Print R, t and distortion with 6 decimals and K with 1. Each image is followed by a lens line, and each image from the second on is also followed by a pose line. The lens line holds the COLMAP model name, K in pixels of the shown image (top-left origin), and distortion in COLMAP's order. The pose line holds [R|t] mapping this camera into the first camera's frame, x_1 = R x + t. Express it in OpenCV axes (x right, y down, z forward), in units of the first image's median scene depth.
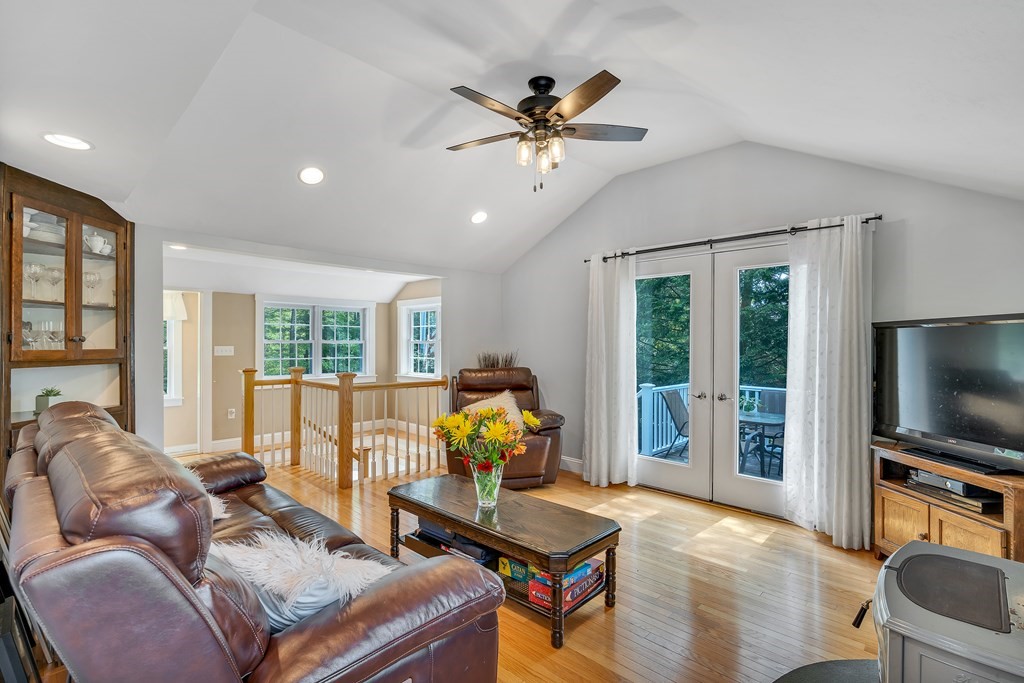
lens RADIAL K [[480.7, 0, 512.0], [0, 480.7, 341.5], [0, 0, 1]] dist [-0.001585, -0.000231]
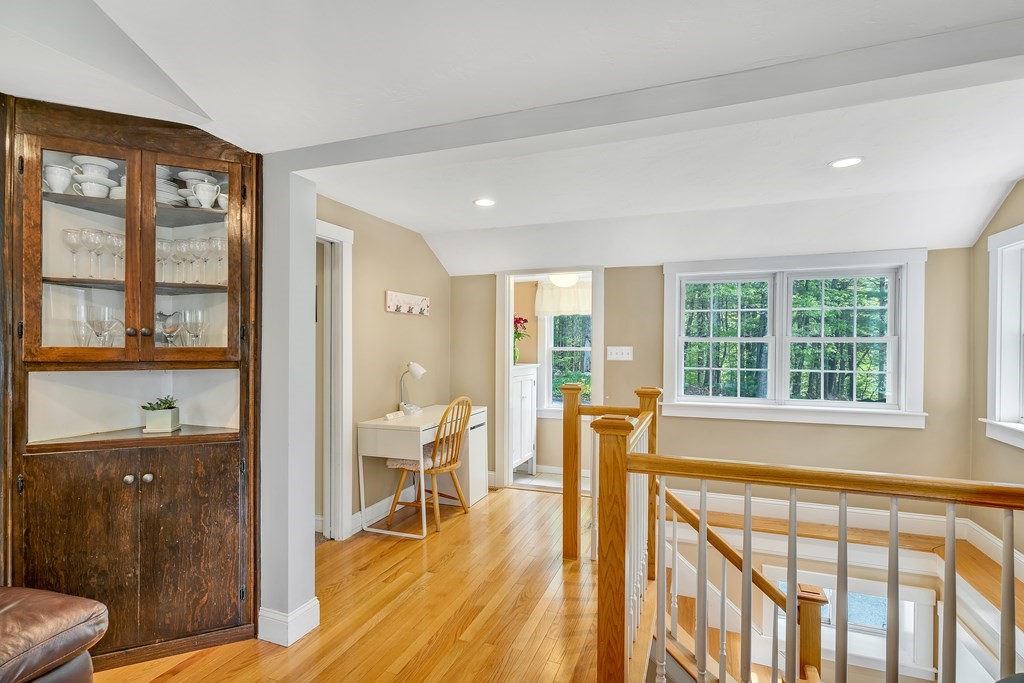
lens RADIAL K [[480.7, 0, 512.0], [0, 480.7, 341.5], [0, 0, 1]] dist [-0.001585, -0.000231]
pose [[0.383559, -0.005912, -0.923497, -0.058664], [0.000295, 0.999980, -0.006280, 0.012582], [0.923516, 0.002137, 0.383553, 1.201630]]
